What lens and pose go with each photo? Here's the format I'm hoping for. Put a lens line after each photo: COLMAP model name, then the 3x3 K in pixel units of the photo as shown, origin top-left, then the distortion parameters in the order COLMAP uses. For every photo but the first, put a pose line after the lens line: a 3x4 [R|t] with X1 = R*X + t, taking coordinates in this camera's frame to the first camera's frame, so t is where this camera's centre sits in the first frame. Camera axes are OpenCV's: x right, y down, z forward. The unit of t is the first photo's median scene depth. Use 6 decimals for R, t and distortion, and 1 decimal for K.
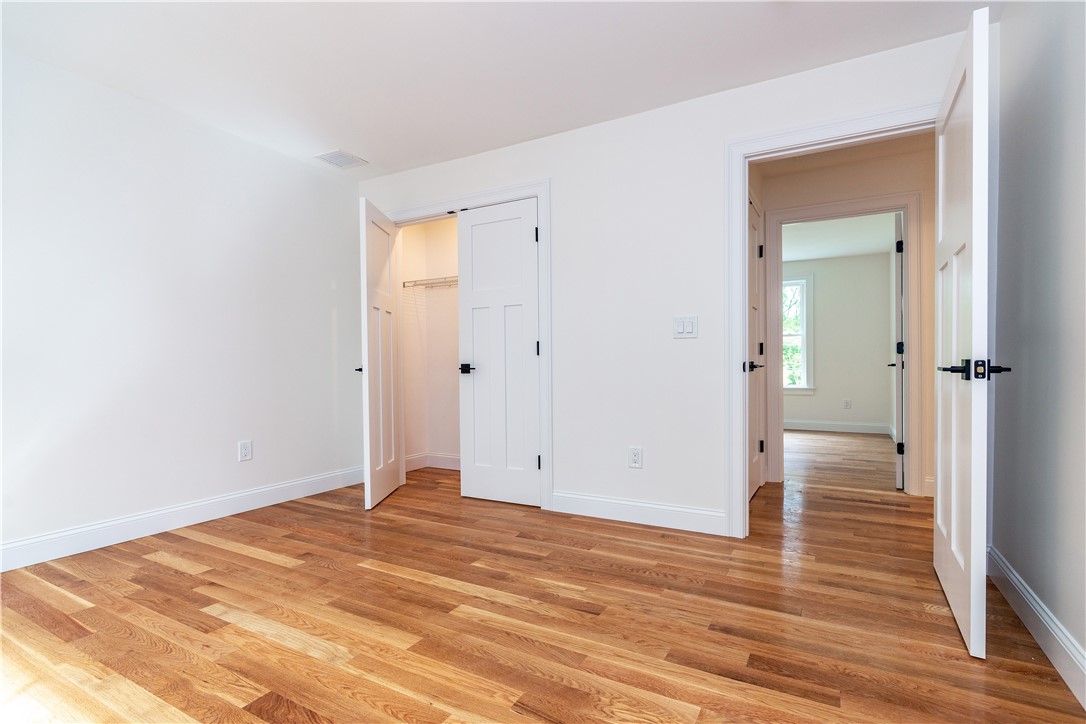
lens RADIAL K [[510.9, 0, 538.3], [0, 510.9, 366.7], [0, 0, 1]] dist [0.002391, -0.000369]
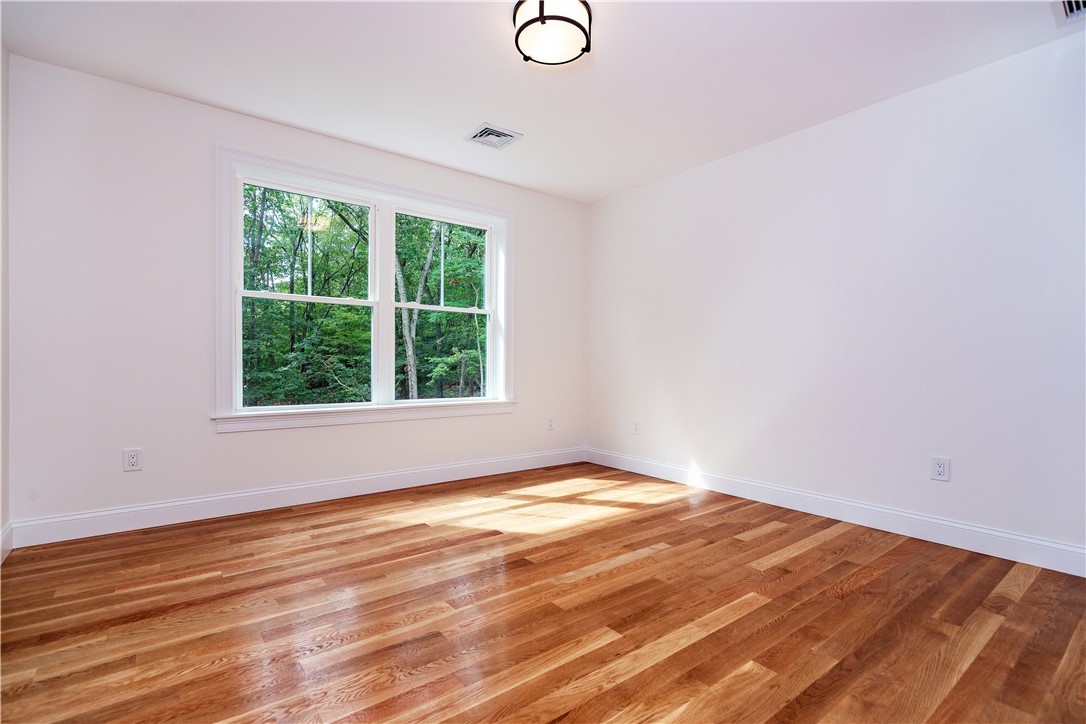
lens RADIAL K [[510.9, 0, 542.5], [0, 510.9, 361.4], [0, 0, 1]] dist [0.002391, -0.000369]
pose [[-0.369594, 0.004023, -0.929185, 0.609859], [-0.006122, 0.999958, 0.006764, -0.018623], [0.929173, 0.008188, -0.369554, 0.993141]]
